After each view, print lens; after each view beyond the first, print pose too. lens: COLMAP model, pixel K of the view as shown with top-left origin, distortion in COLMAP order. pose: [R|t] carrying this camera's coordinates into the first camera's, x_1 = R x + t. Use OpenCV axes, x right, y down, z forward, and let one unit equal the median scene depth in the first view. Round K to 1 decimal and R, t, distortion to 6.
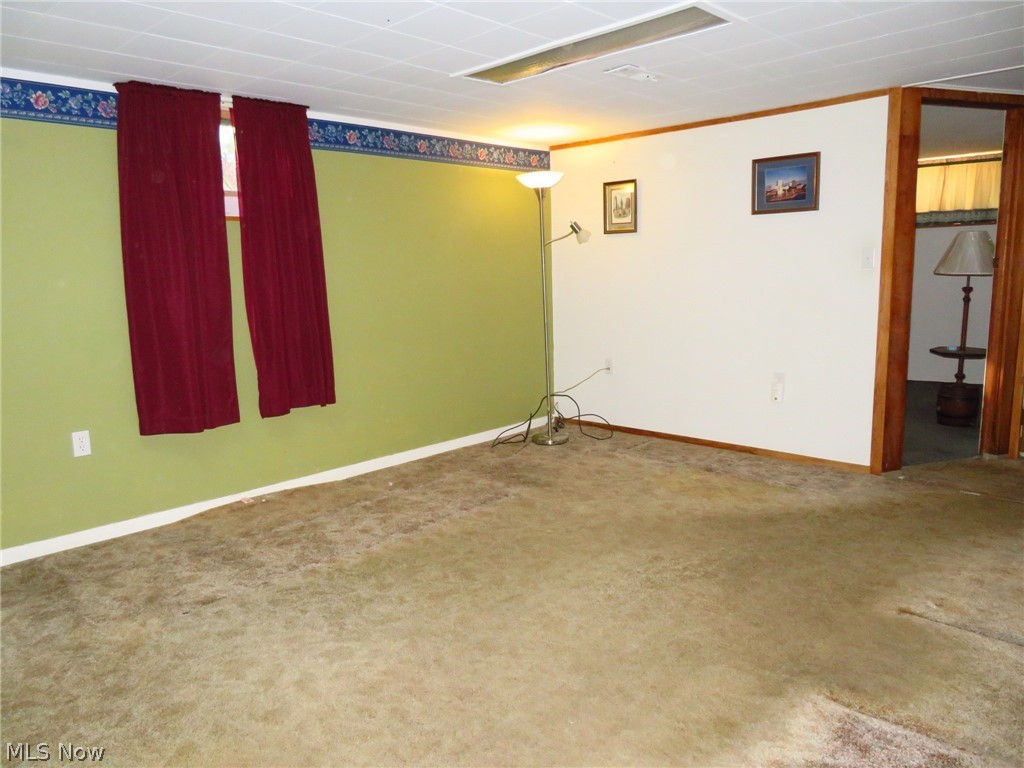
lens RADIAL K [[737.4, 0, 512.0], [0, 737.4, 384.0], [0, 0, 1]] dist [-0.001983, 0.007362]
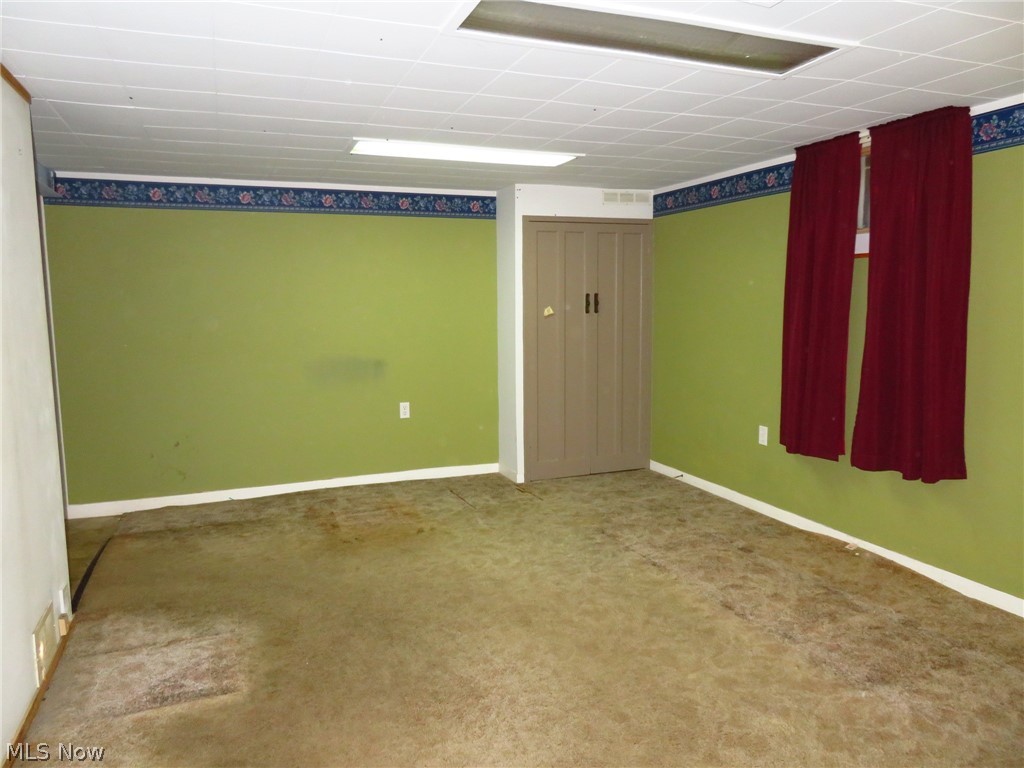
lens RADIAL K [[737.4, 0, 512.0], [0, 737.4, 384.0], [0, 0, 1]] dist [-0.001983, 0.007362]
pose [[-0.416255, 0.140423, -0.898339, 0.720866], [-0.120003, 0.970875, 0.207366, -0.212074], [0.901294, 0.194121, -0.387280, 1.018624]]
